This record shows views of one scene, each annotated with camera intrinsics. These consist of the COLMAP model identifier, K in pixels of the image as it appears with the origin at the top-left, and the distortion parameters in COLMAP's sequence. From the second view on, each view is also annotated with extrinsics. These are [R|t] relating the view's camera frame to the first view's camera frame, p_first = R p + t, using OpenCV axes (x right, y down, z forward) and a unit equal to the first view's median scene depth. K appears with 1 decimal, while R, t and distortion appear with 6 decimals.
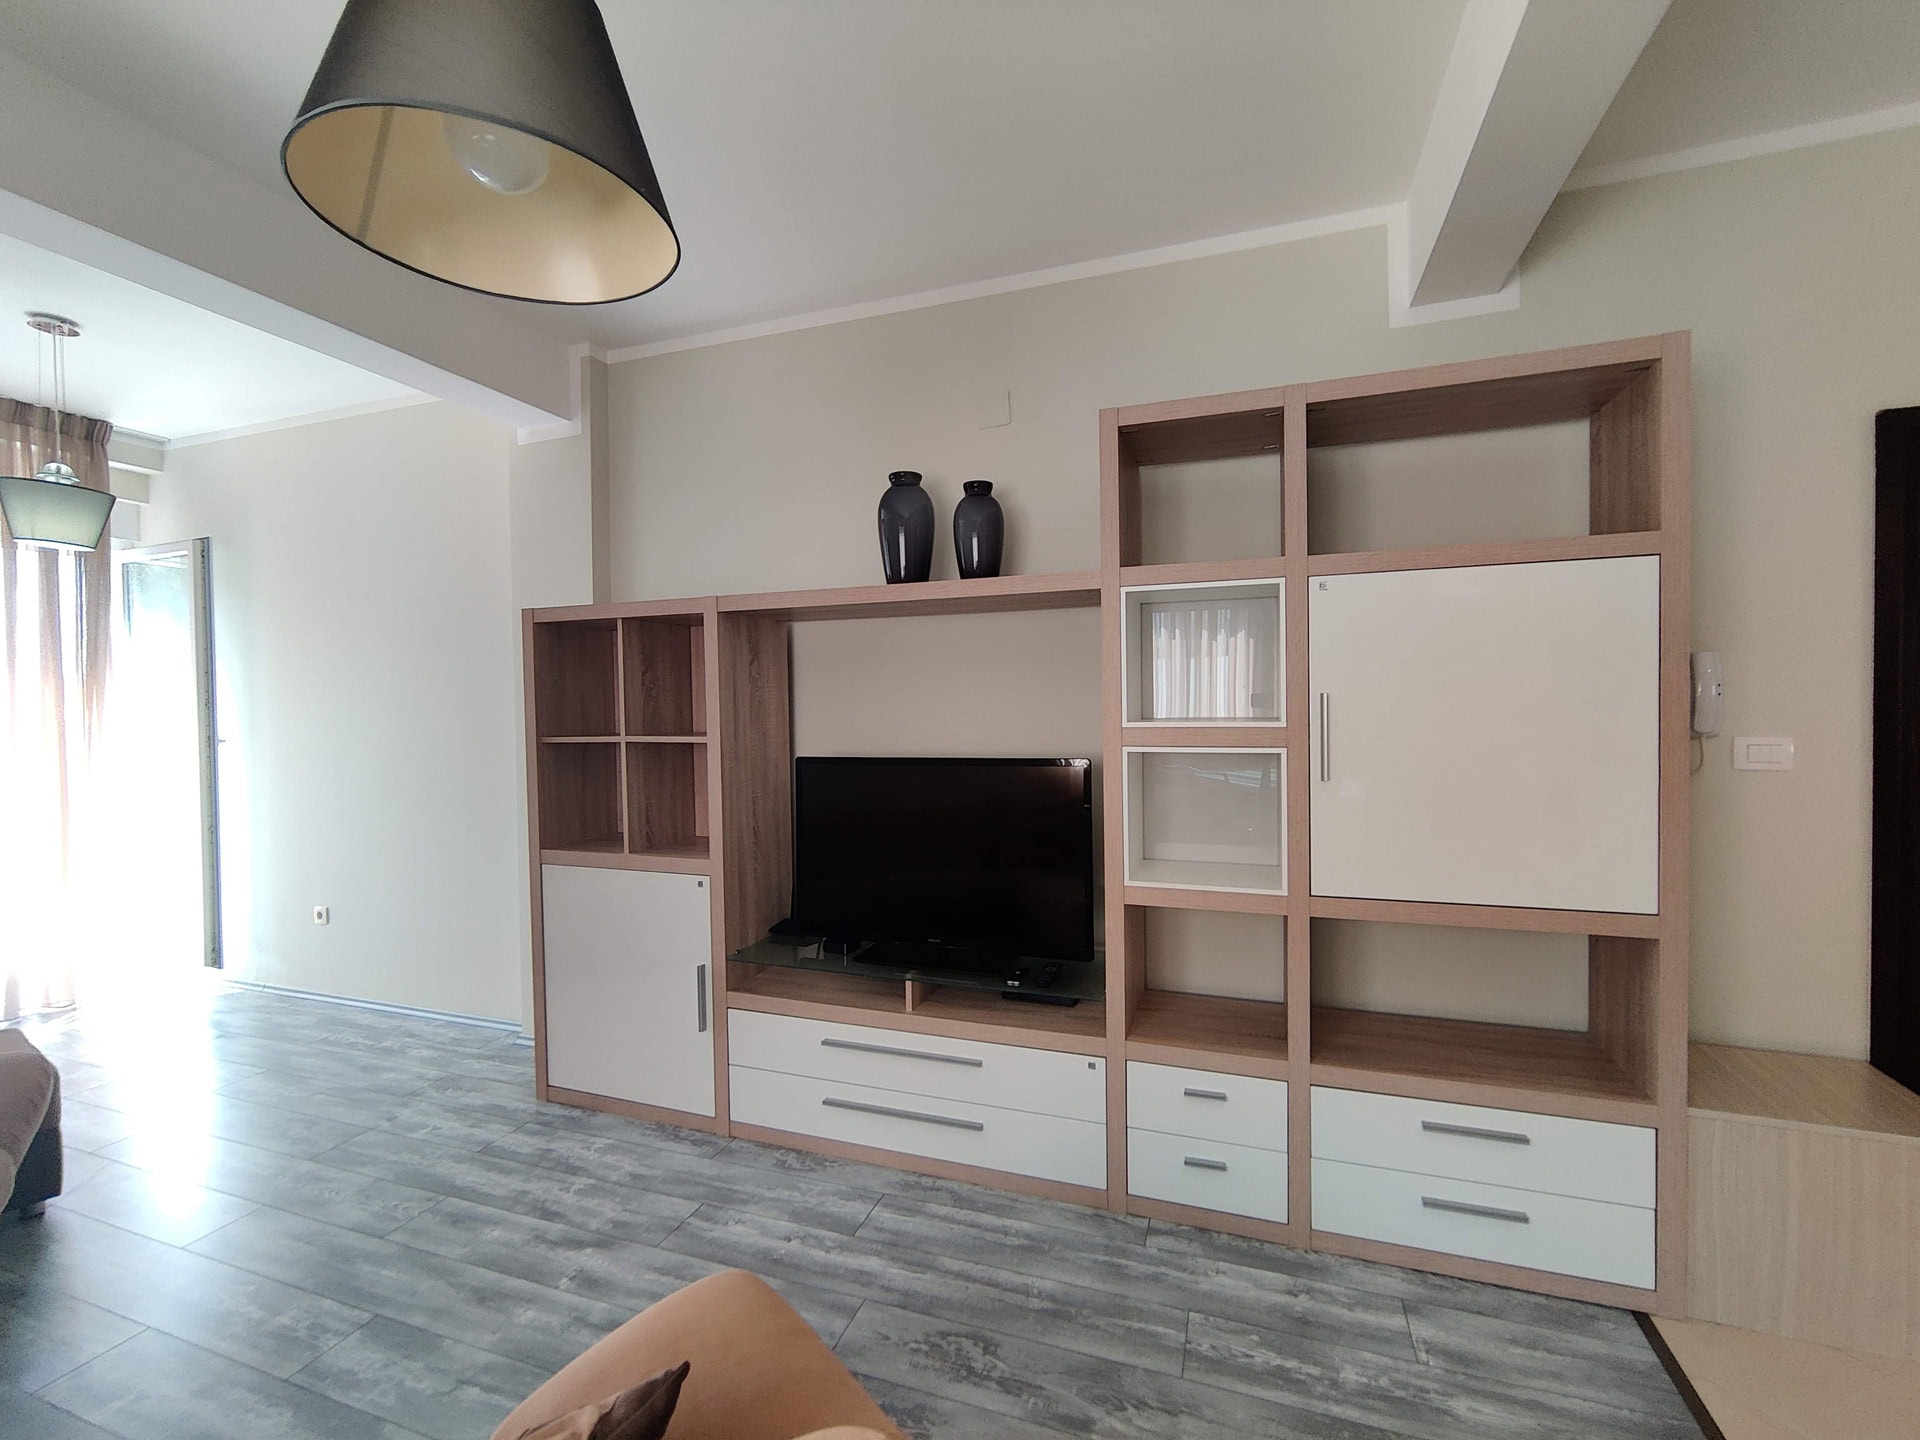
lens RADIAL K [[826.9, 0, 955.0], [0, 826.9, 725.7], [0, 0, 1]] dist [-0.000180, 0.000489]
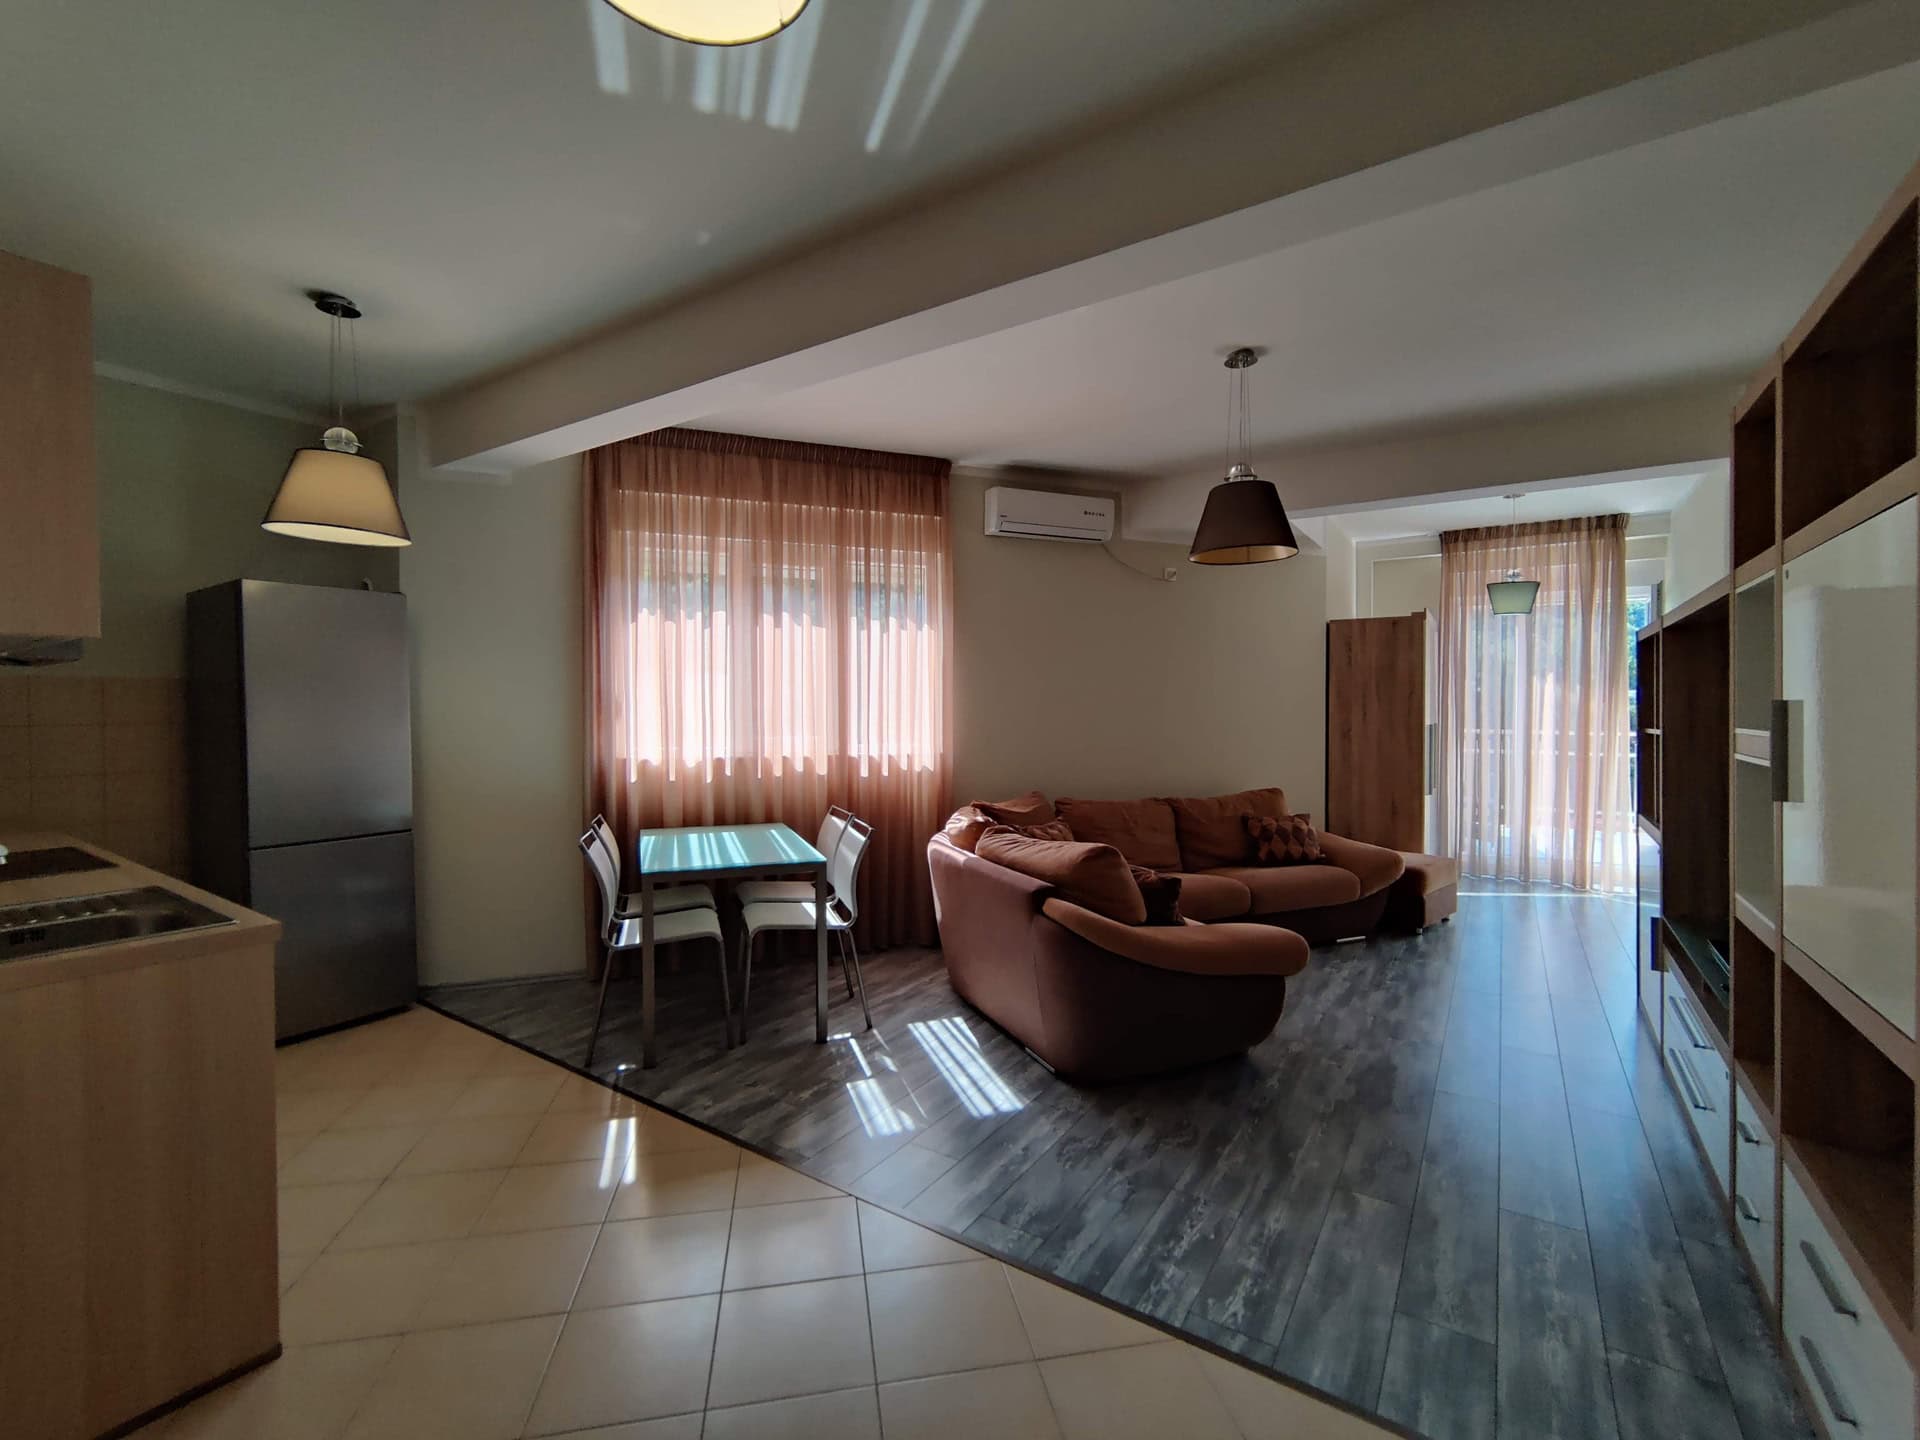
lens RADIAL K [[834.6, 0, 959.2], [0, 834.6, 718.4], [0, 0, 1]] dist [-0.003476, 0.000191]
pose [[-0.236779, 0.028436, -0.971147, 1.345360], [-0.021507, 0.999173, 0.034500, -0.030497], [0.971325, 0.029056, -0.235972, 0.332802]]
